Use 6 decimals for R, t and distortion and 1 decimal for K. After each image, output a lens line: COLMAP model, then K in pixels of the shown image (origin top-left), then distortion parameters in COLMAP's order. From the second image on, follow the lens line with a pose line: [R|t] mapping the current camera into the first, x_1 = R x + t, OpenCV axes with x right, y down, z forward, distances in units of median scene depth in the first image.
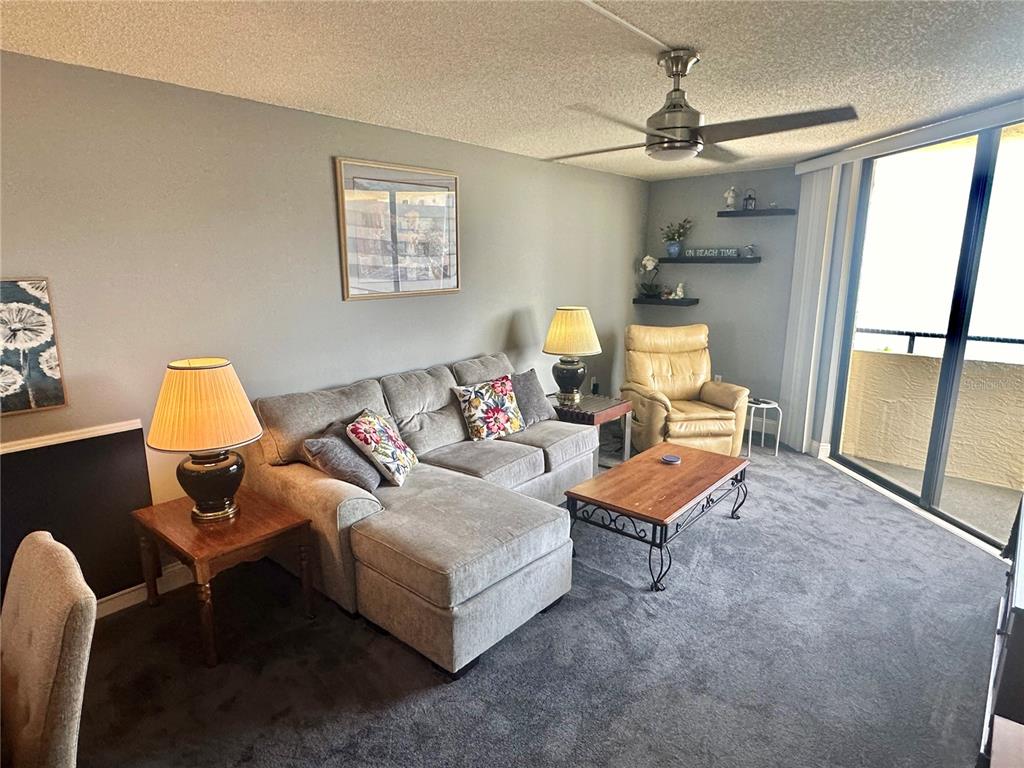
lens RADIAL K [[593.8, 0, 513.7], [0, 593.8, 389.1], [0, 0, 1]] dist [-0.000889, 0.001638]
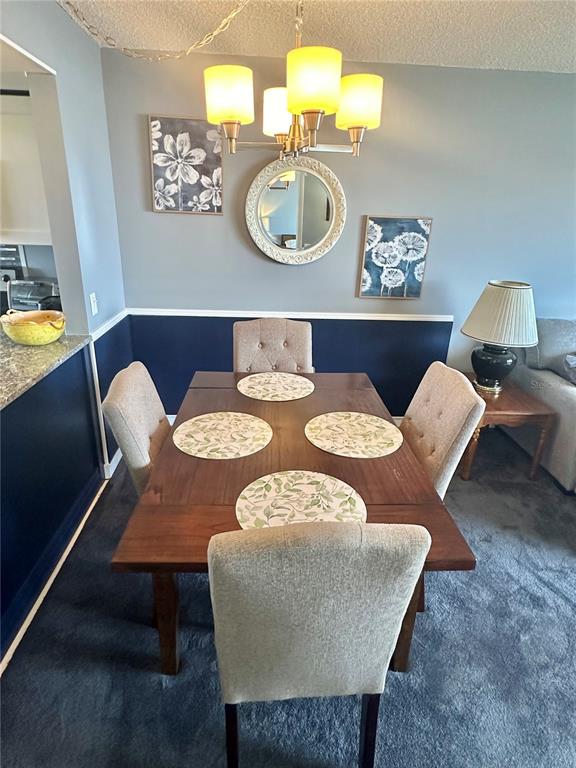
lens RADIAL K [[445.4, 0, 288.9], [0, 445.4, 382.4], [0, 0, 1]] dist [-0.000889, 0.001638]
pose [[0.688055, 0.287850, -0.666125, -0.113729], [-0.188423, 0.957343, 0.219067, 0.049566], [0.700769, -0.025216, 0.712942, -0.151287]]
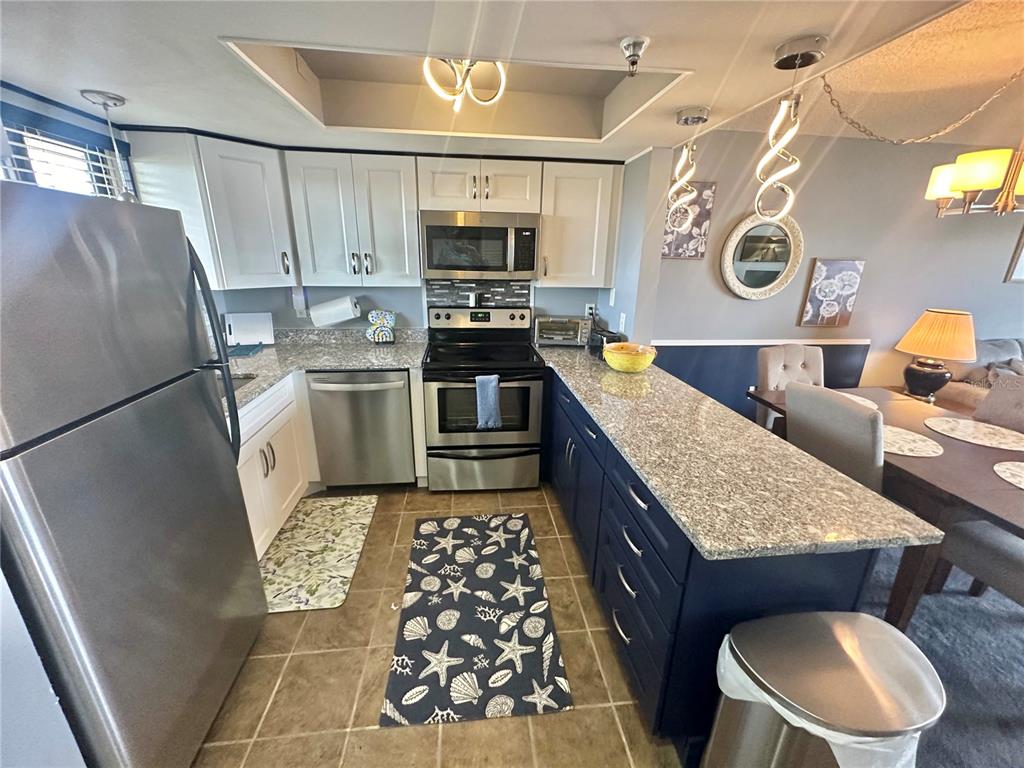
lens RADIAL K [[411.0, 0, 510.6], [0, 411.0, 388.3], [0, 0, 1]] dist [-0.000795, -0.000059]
pose [[0.735839, 0.232072, -0.636148, -0.680908], [-0.165745, 0.972589, 0.163090, 0.198696], [0.656559, -0.014570, 0.754134, -0.793804]]
